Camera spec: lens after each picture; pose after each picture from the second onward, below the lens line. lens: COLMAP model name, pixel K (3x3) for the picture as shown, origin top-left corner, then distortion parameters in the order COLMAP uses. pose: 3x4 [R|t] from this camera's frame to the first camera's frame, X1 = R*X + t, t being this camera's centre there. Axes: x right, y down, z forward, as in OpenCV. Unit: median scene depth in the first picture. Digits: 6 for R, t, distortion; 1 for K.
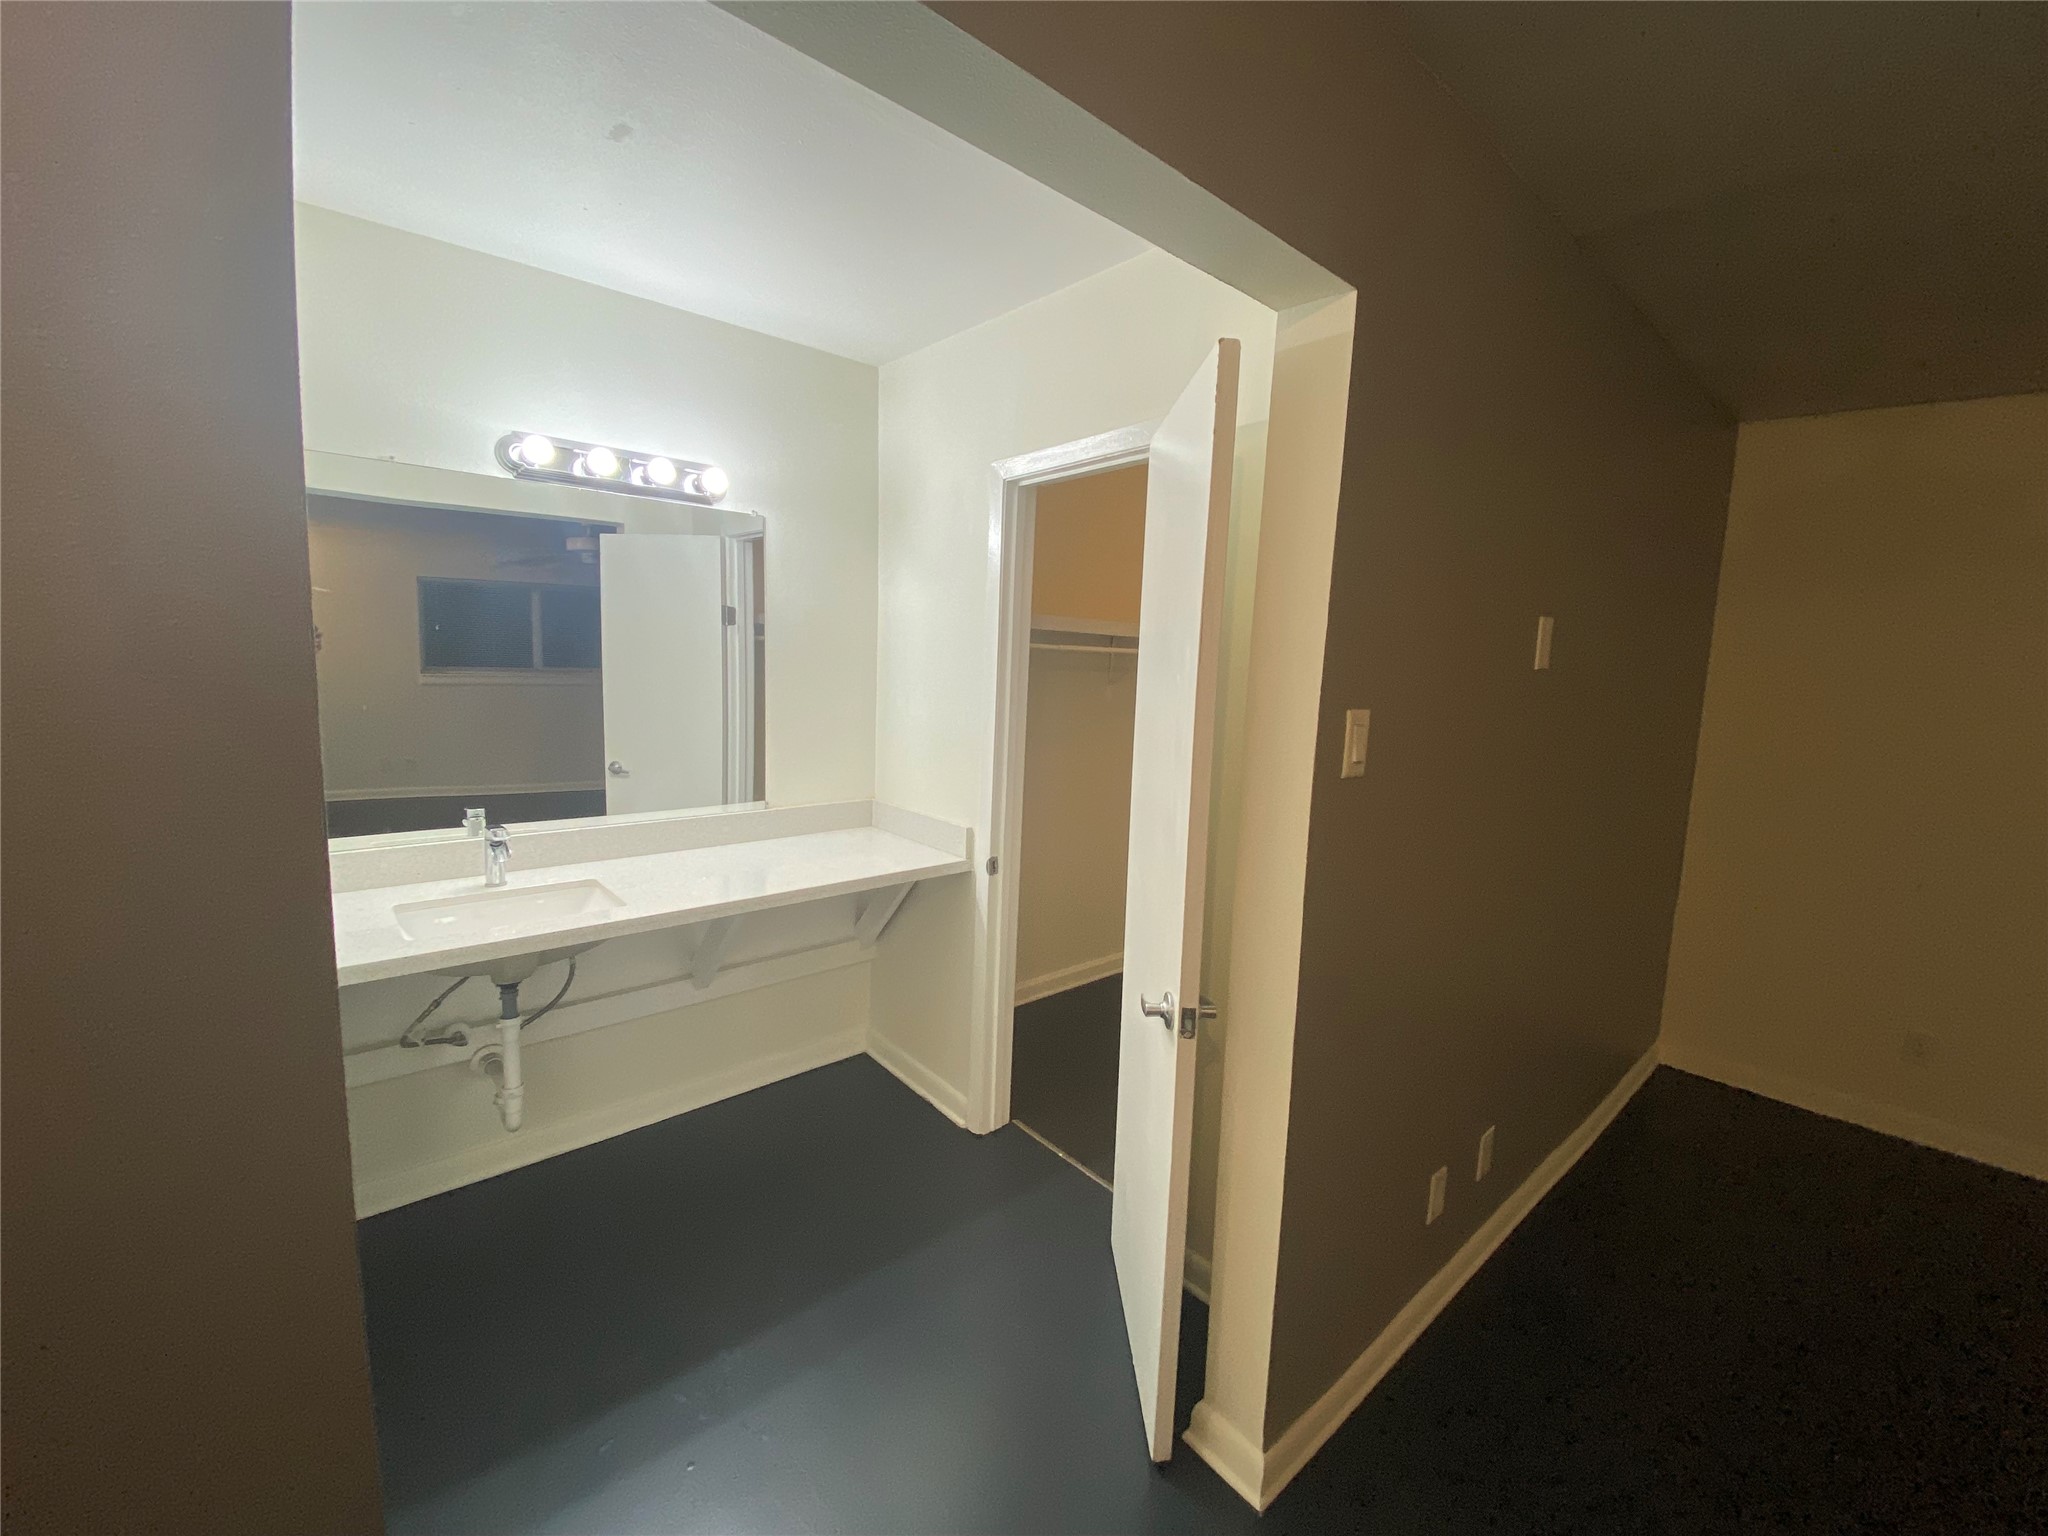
lens RADIAL K [[826.4, 0, 1015.8], [0, 826.4, 757.8], [0, 0, 1]] dist [0.054342, -0.045232]
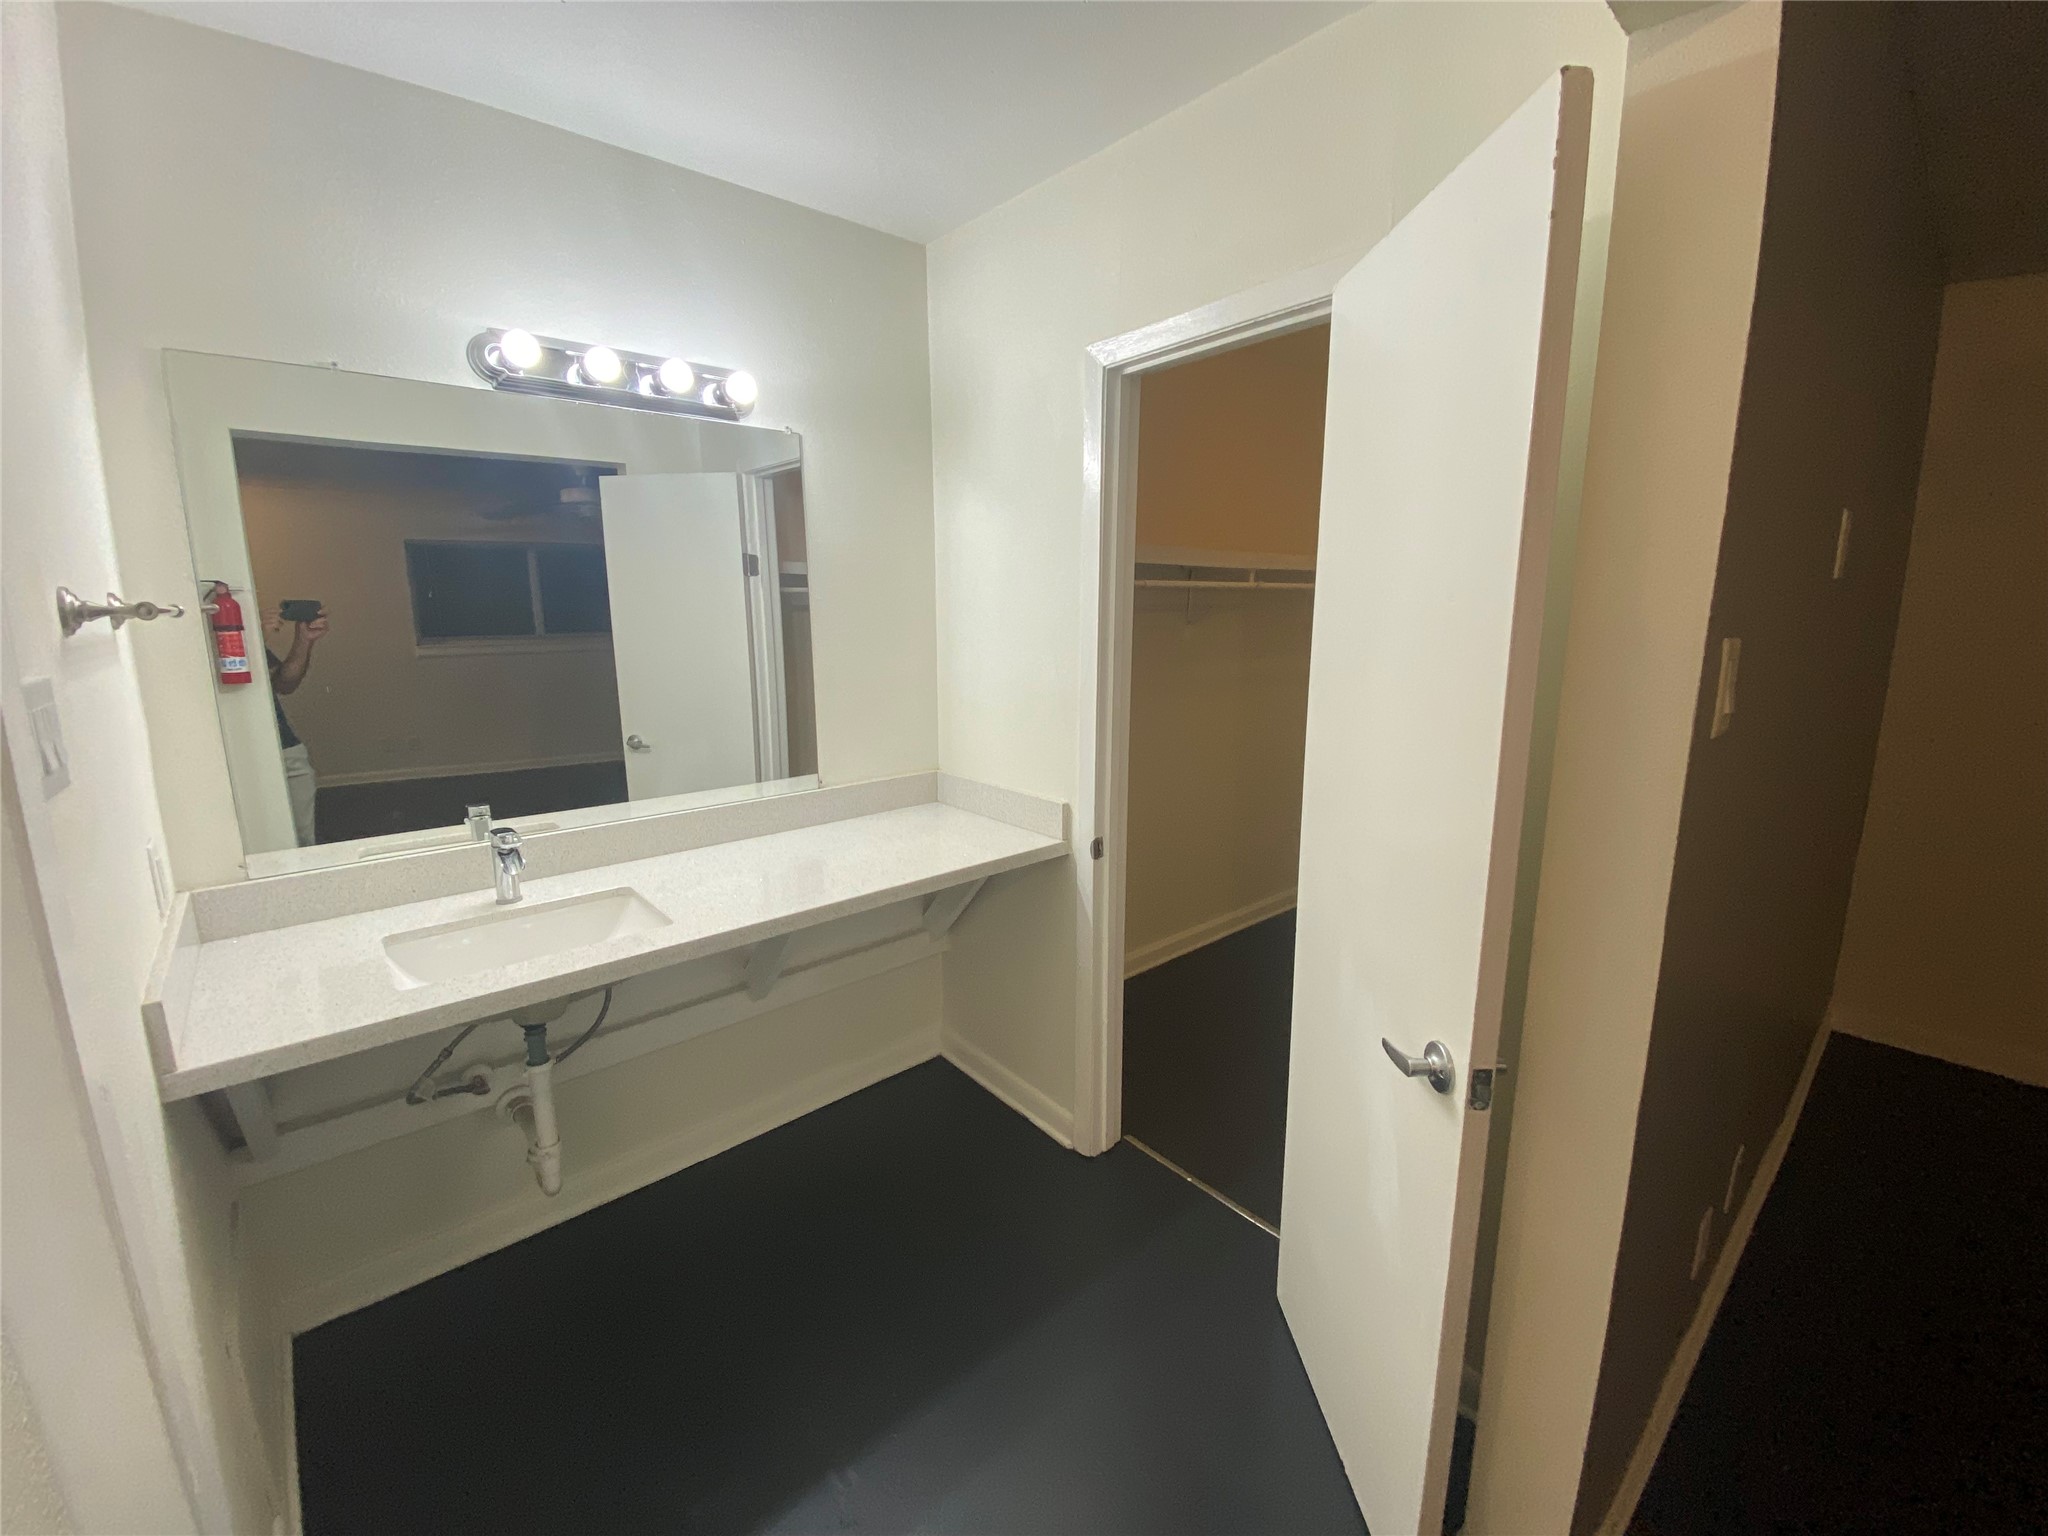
lens RADIAL K [[826.4, 0, 1015.8], [0, 826.4, 757.8], [0, 0, 1]] dist [0.054342, -0.045232]
pose [[0.999196, -0.038870, -0.009864, -0.104071], [0.039384, 0.997490, 0.058845, -0.013076], [0.007552, -0.059186, 0.998218, 0.179858]]
